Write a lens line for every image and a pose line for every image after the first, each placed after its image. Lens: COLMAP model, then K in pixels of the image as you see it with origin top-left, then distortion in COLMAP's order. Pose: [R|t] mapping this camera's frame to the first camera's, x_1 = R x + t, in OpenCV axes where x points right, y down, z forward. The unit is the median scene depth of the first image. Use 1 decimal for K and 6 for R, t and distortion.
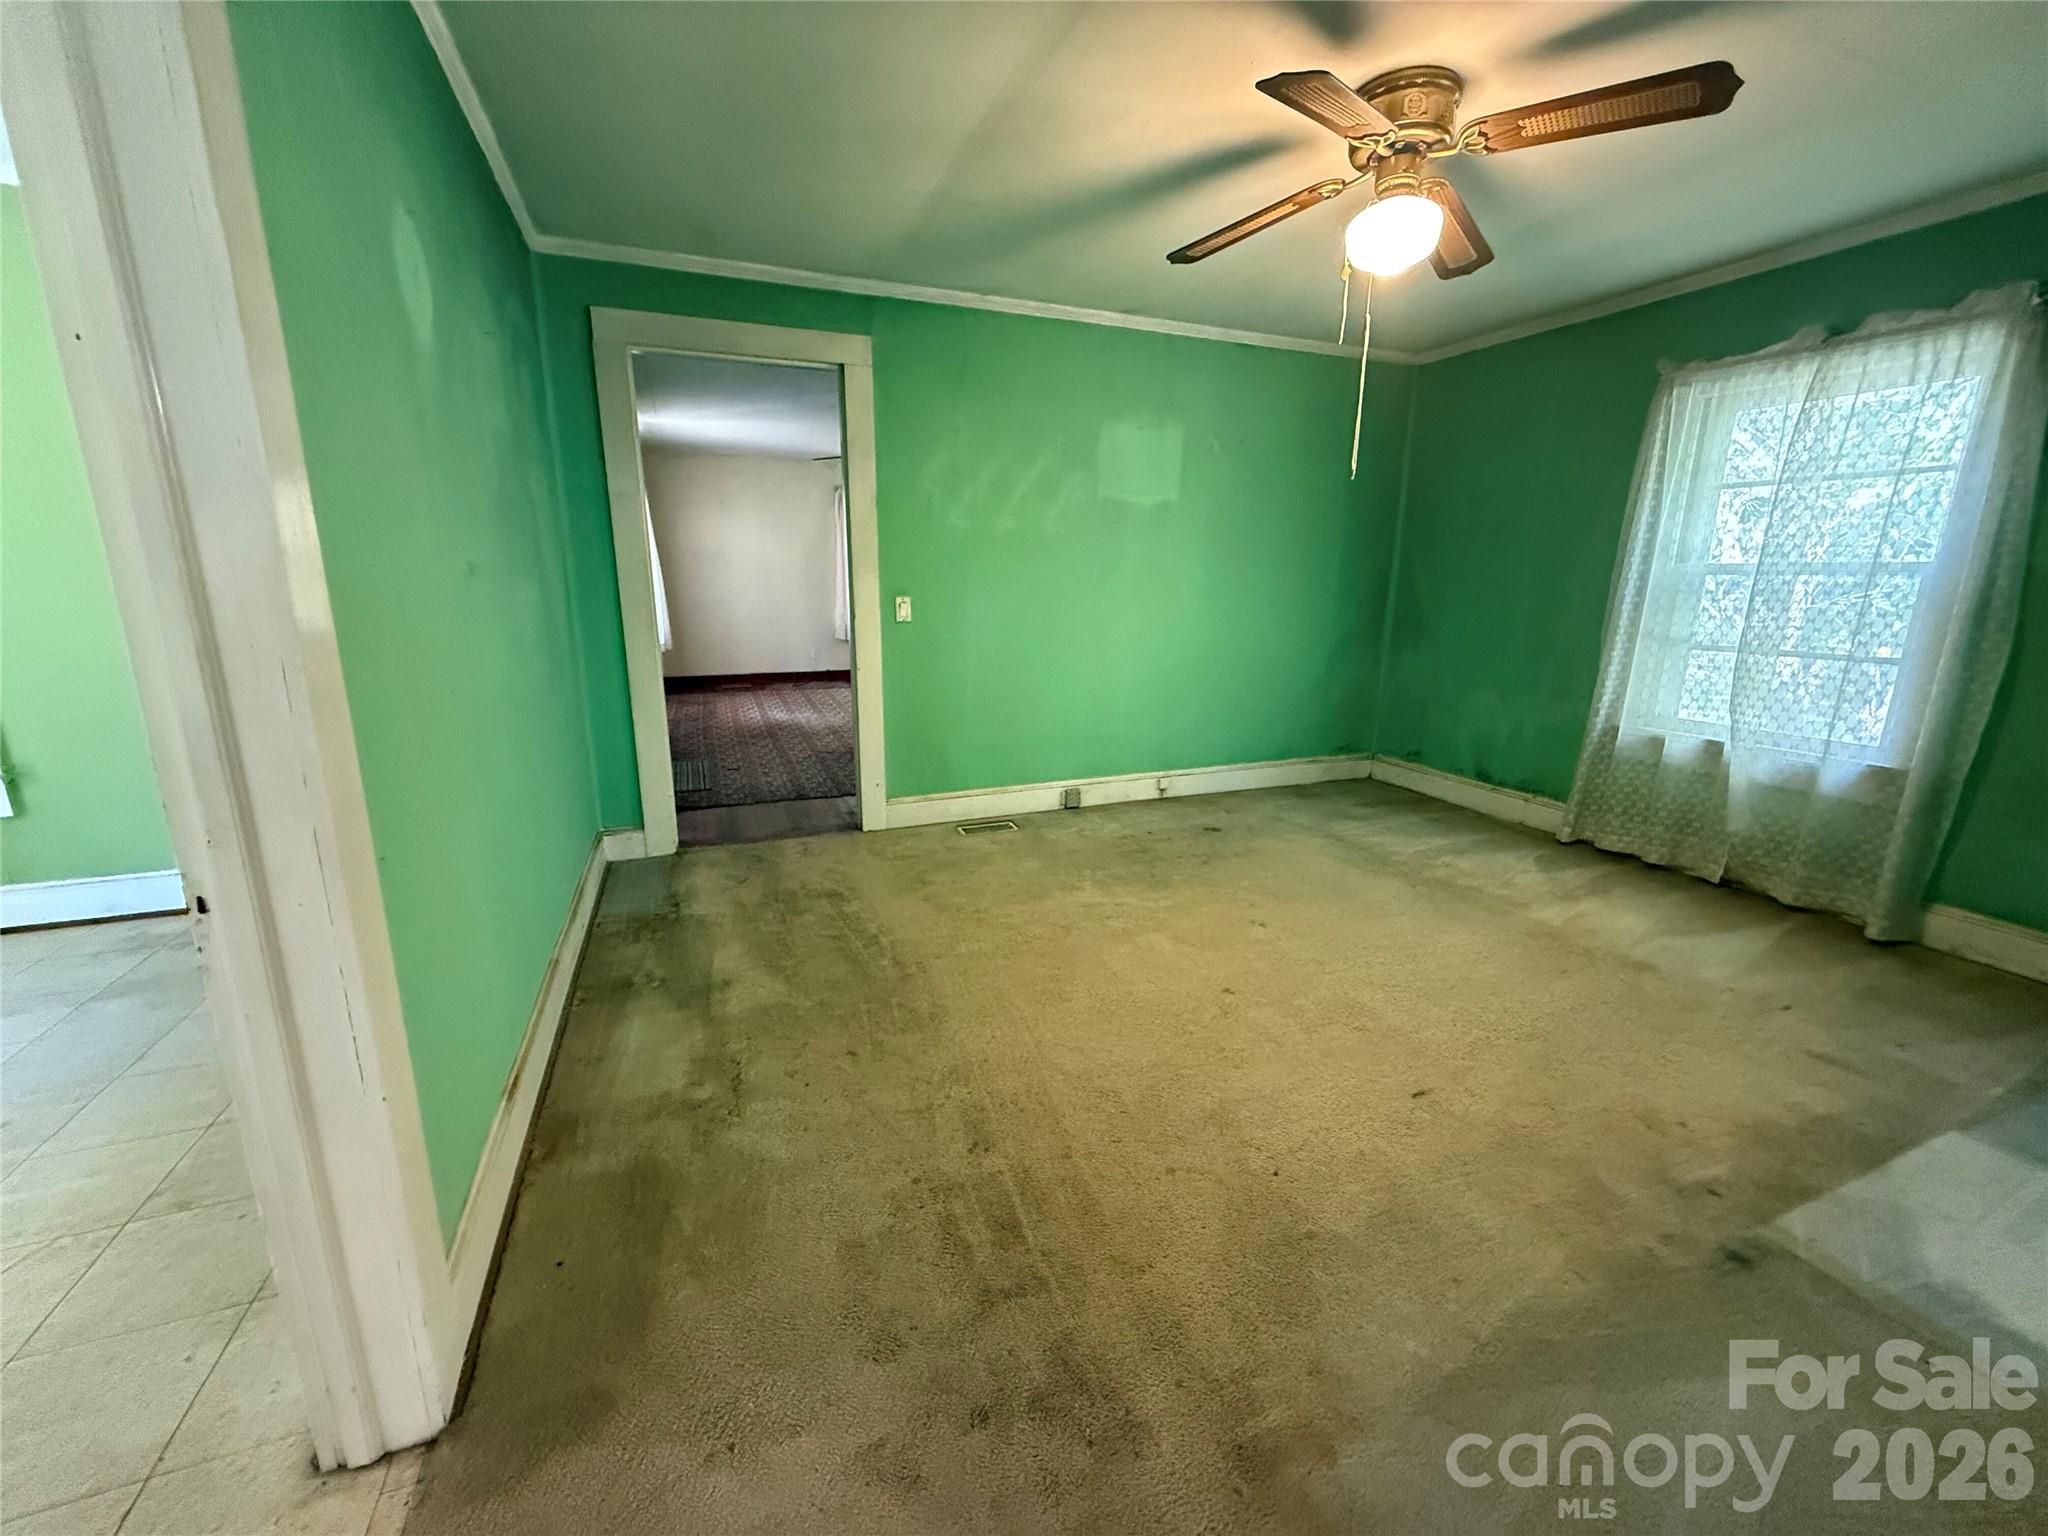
lens RADIAL K [[819.2, 0, 1024.3], [0, 819.2, 773.6], [0, 0, 1]] dist [-0.006829, -0.000352]
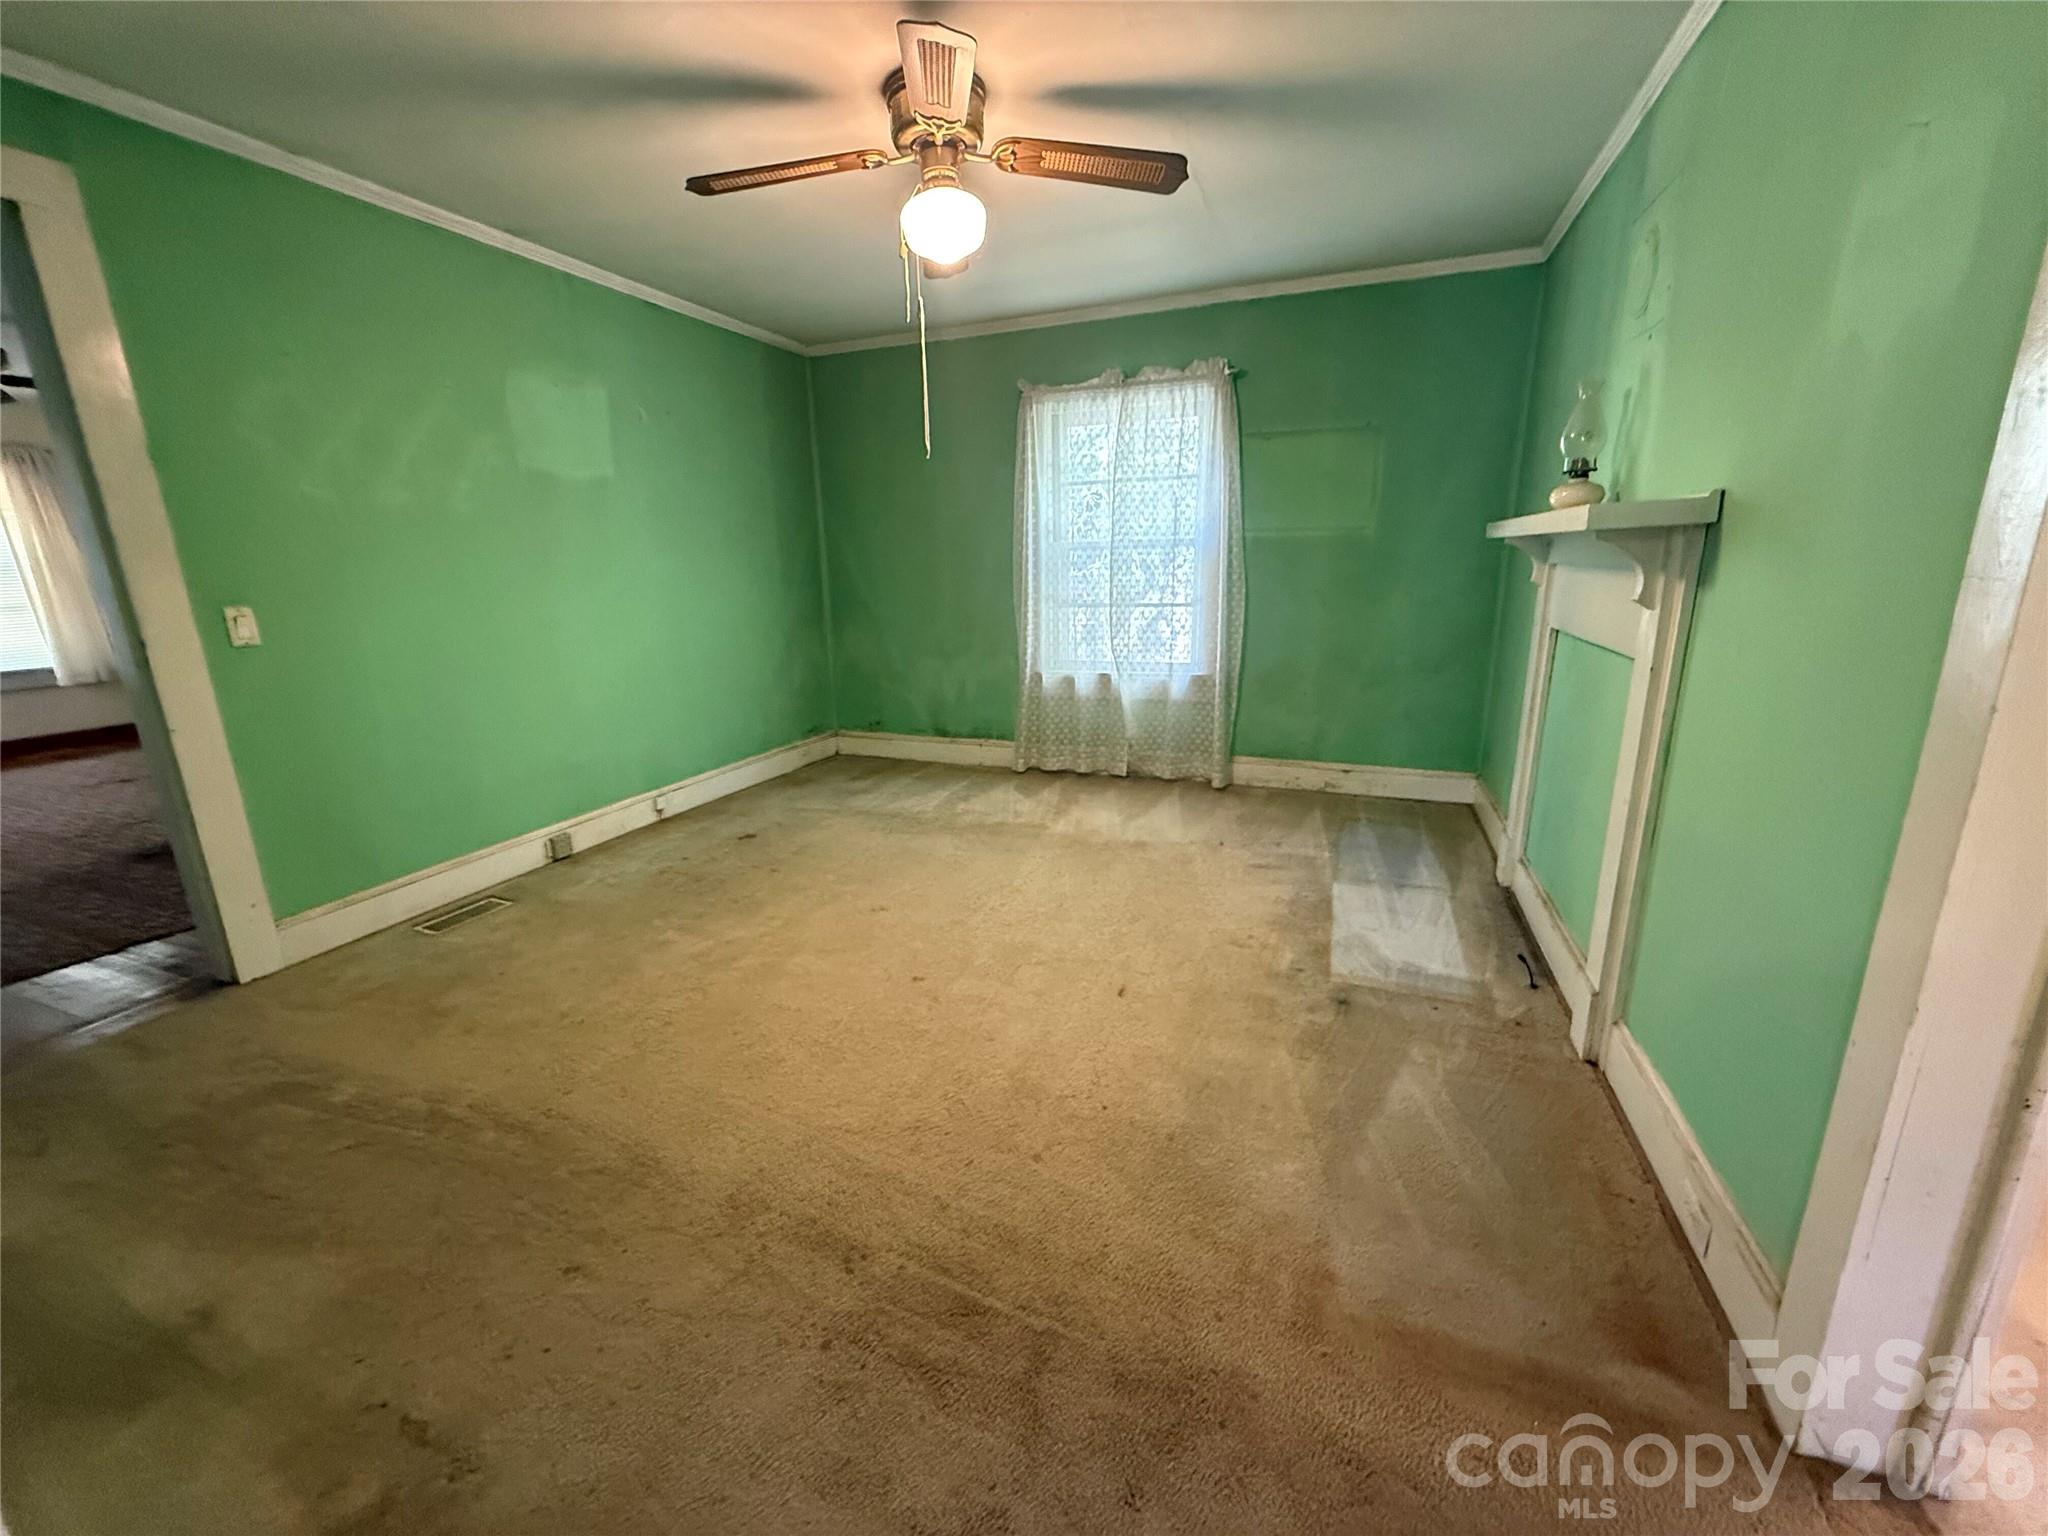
lens RADIAL K [[813.4, 0, 1019.4], [0, 813.4, 774.0], [0, 0, 1]] dist [-0.004504, 0.001123]
pose [[0.684126, -0.206072, 0.699647, -0.215856], [0.198524, 0.975650, 0.093245, -0.029650], [-0.701826, 0.075106, 0.708378, 0.147865]]
